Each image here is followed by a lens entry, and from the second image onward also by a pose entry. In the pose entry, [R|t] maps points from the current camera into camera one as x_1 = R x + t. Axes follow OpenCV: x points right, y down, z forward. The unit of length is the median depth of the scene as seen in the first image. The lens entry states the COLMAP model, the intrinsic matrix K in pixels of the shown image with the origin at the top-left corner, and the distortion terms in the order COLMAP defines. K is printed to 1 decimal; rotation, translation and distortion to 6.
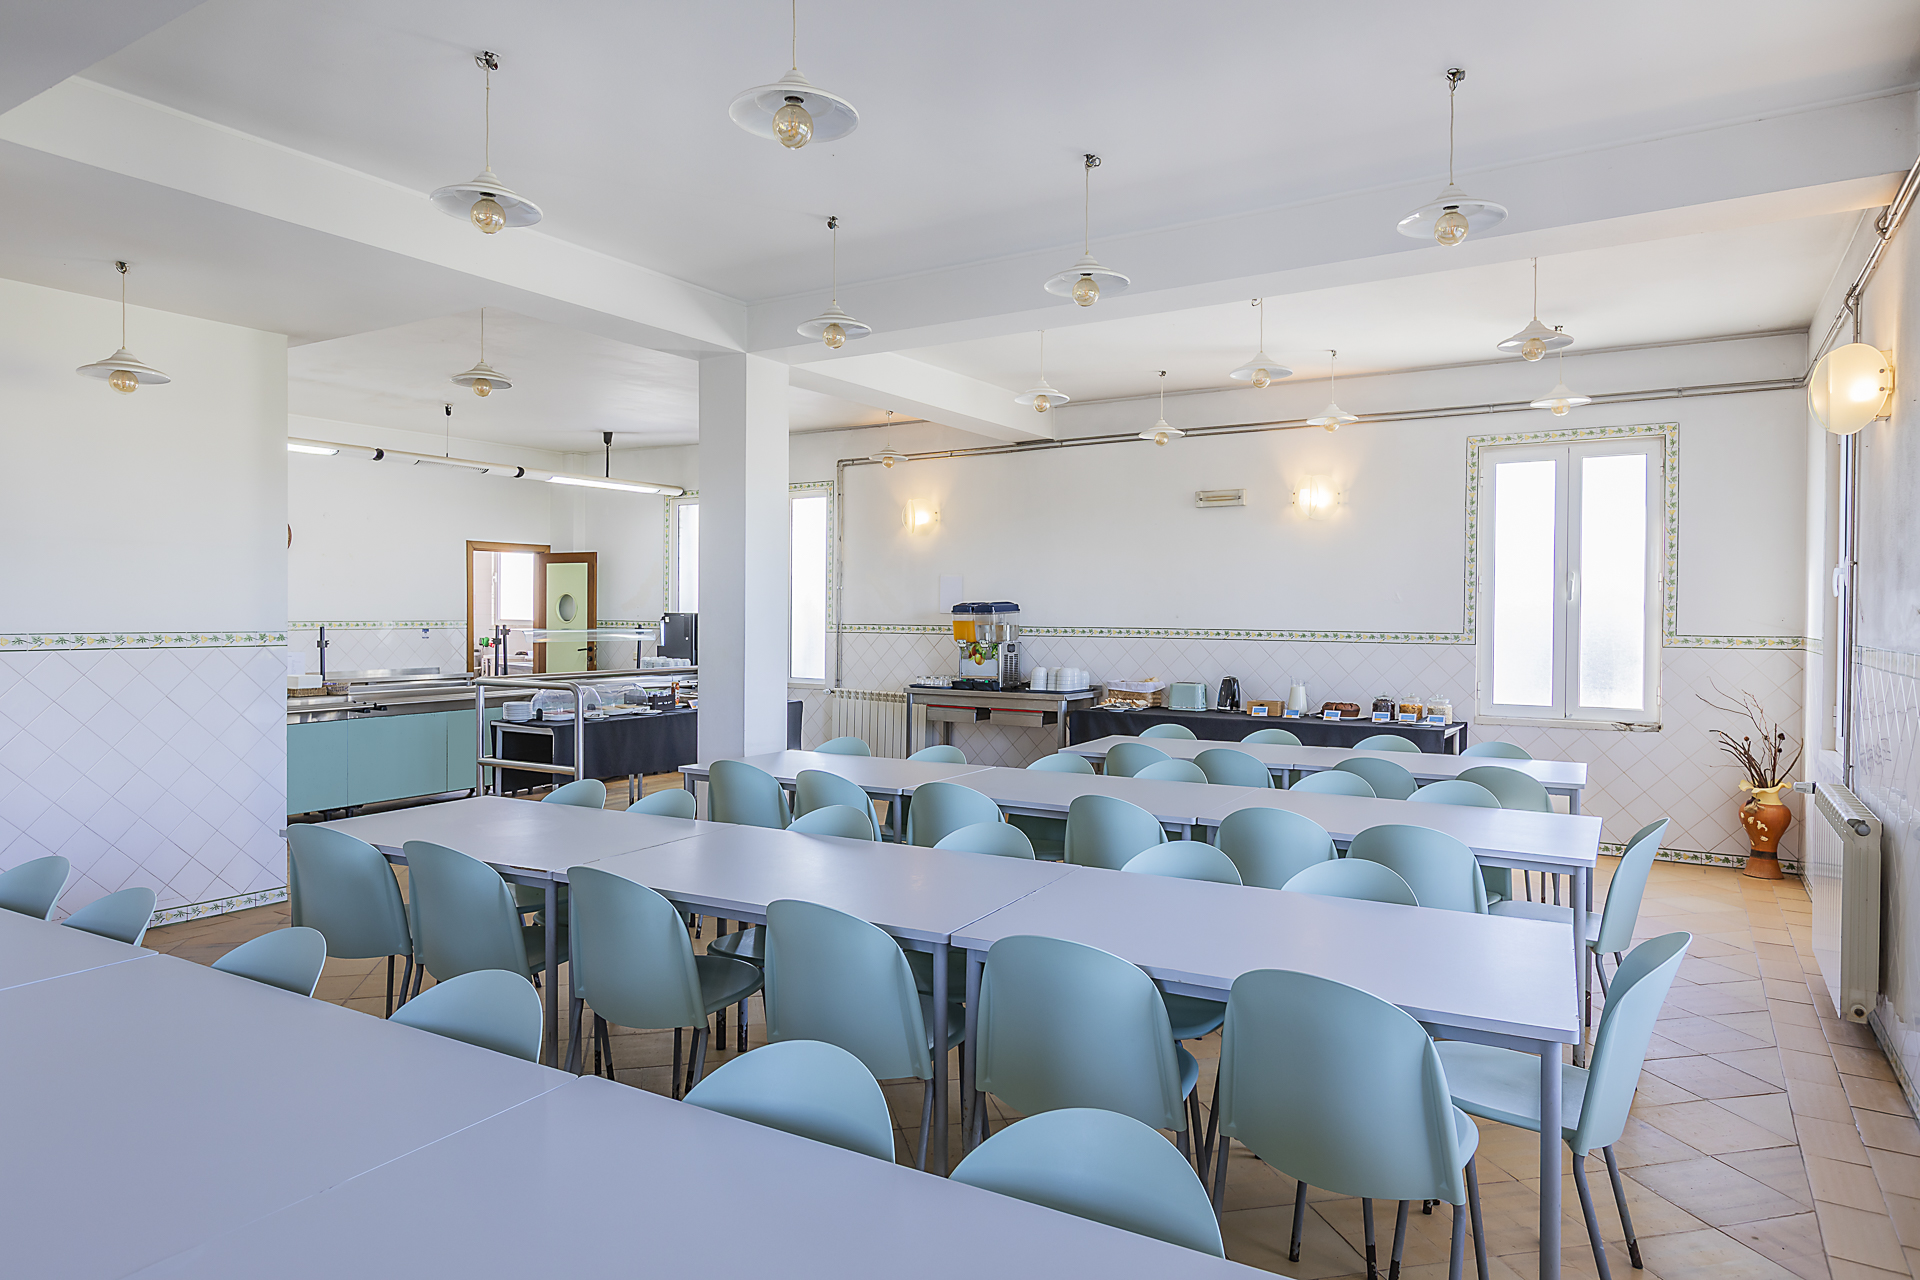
lens RADIAL K [[1193.2, 0, 960.0], [0, 1193.2, 640.0], [0, 0, 1]] dist [0.036736, 0.000255]
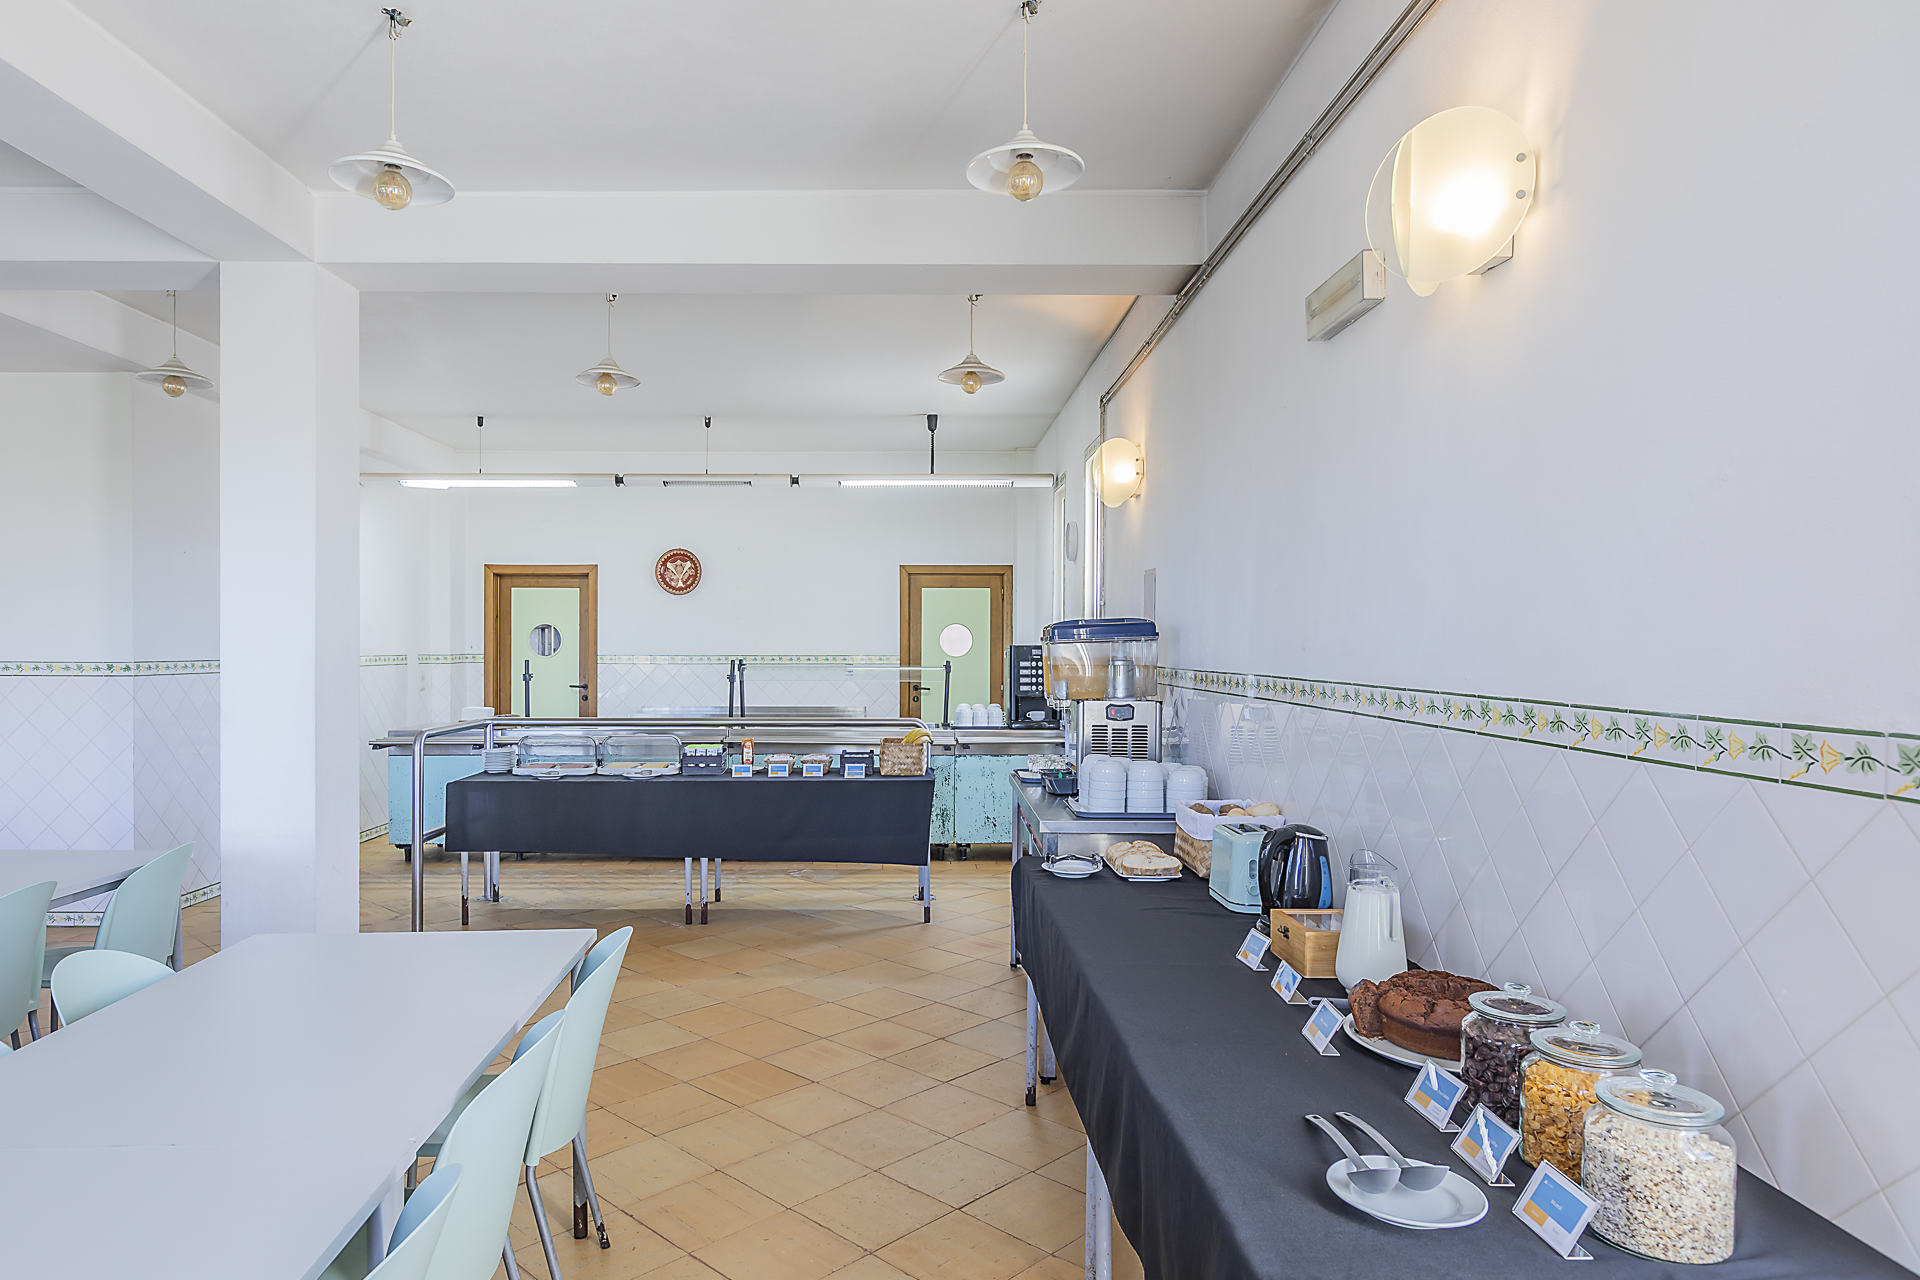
lens RADIAL K [[1193.2, 0, 960.0], [0, 1193.2, 640.0], [0, 0, 1]] dist [0.036736, 0.000255]
pose [[0.505160, -0.009084, -0.862978, 0.496146], [-0.019530, 0.999568, -0.021954, -0.012390], [0.862805, 0.027944, 0.504765, 0.798328]]
